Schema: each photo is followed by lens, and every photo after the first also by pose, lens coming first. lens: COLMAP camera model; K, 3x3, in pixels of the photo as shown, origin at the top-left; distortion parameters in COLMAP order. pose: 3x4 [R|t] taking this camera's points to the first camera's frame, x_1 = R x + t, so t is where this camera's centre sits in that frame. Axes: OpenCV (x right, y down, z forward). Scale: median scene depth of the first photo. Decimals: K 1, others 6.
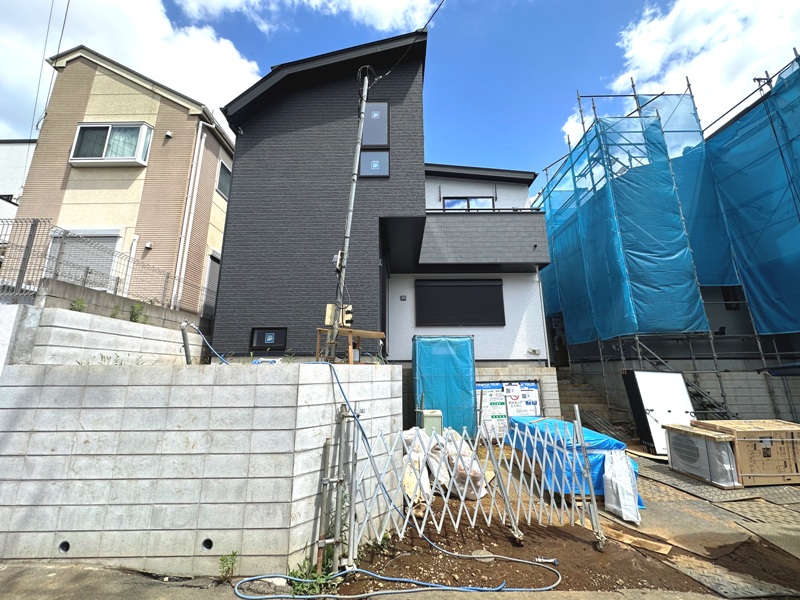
lens RADIAL K [[318.2, 0, 400.3], [0, 318.2, 298.9], [0, 0, 1]] dist [-0.003907, 0.000988]
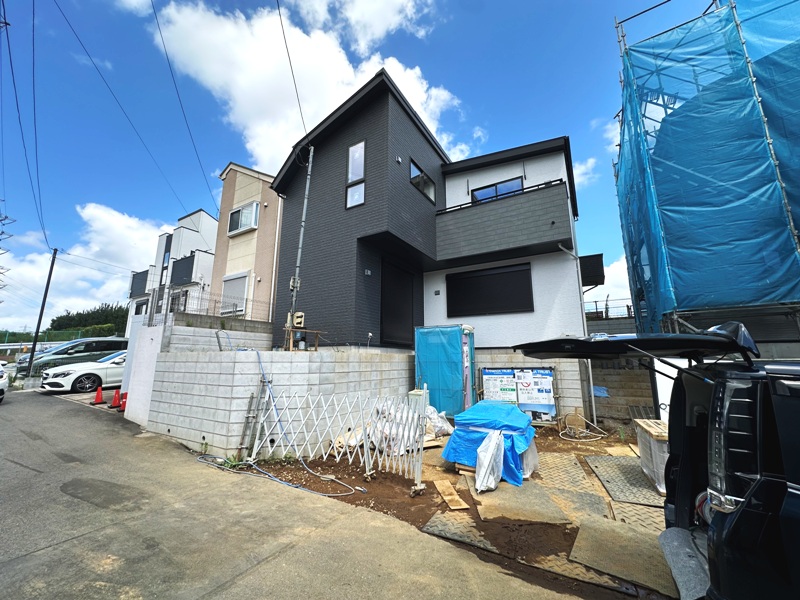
lens RADIAL K [[318.2, 0, 400.7], [0, 318.2, 299.6], [0, 0, 1]] dist [-0.003907, 0.000988]
pose [[0.857932, -0.090419, -0.505744, 0.858922], [0.108121, 0.994121, 0.005681, 0.002489], [0.502257, -0.059556, 0.862665, -0.043679]]
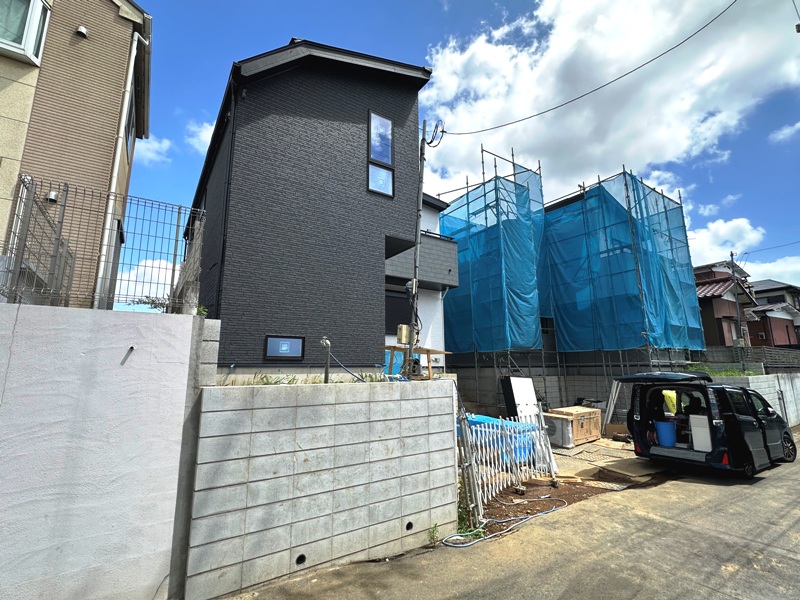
lens RADIAL K [[370.2, 0, 399.3], [0, 370.2, 299.2], [0, 0, 1]] dist [-0.005479, 0.001338]
pose [[0.828195, 0.105460, 0.550428, -0.818029], [-0.123211, 0.992369, -0.004747, -0.055212], [-0.546728, -0.063887, 0.834869, -0.073499]]
